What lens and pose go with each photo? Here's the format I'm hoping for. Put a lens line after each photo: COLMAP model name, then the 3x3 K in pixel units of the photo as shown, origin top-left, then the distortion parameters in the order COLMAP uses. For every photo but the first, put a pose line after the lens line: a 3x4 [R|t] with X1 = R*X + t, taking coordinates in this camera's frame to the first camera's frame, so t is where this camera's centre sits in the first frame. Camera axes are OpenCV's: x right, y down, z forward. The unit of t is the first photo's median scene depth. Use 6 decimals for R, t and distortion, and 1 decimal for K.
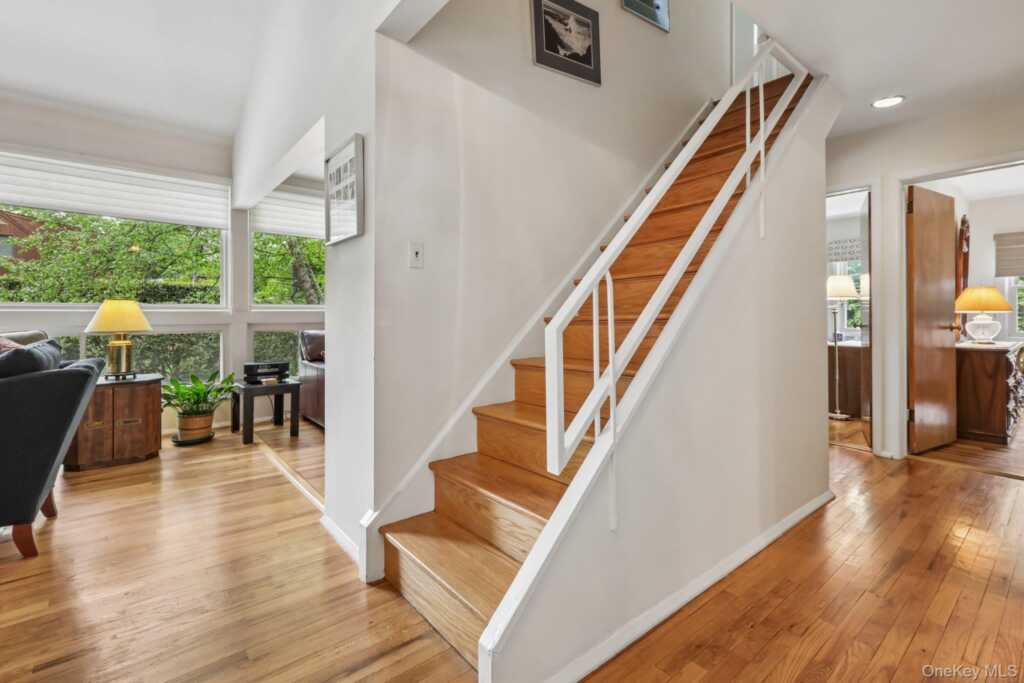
lens RADIAL K [[460.3, 0, 515.0], [0, 460.3, 322.1], [0, 0, 1]] dist [0.001468, 0.000809]
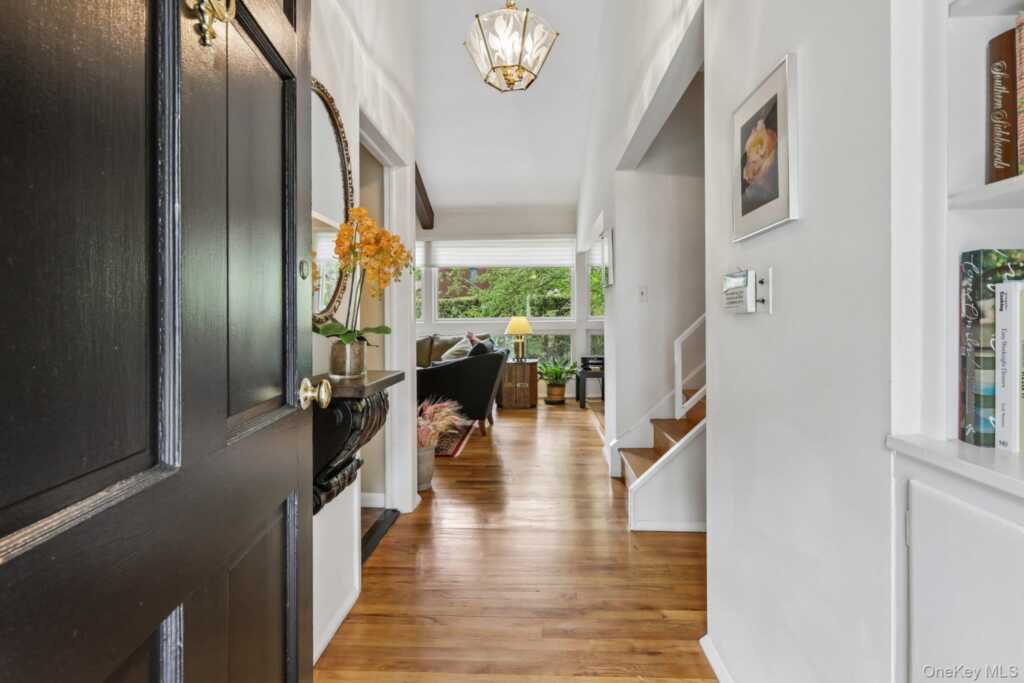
lens RADIAL K [[460.3, 0, 515.0], [0, 460.3, 322.1], [0, 0, 1]] dist [0.001468, 0.000809]
pose [[0.733641, -0.004755, -0.679520, 0.305554], [0.003138, 0.999989, -0.003609, -0.017720], [0.679530, 0.000515, 0.733648, -0.282433]]
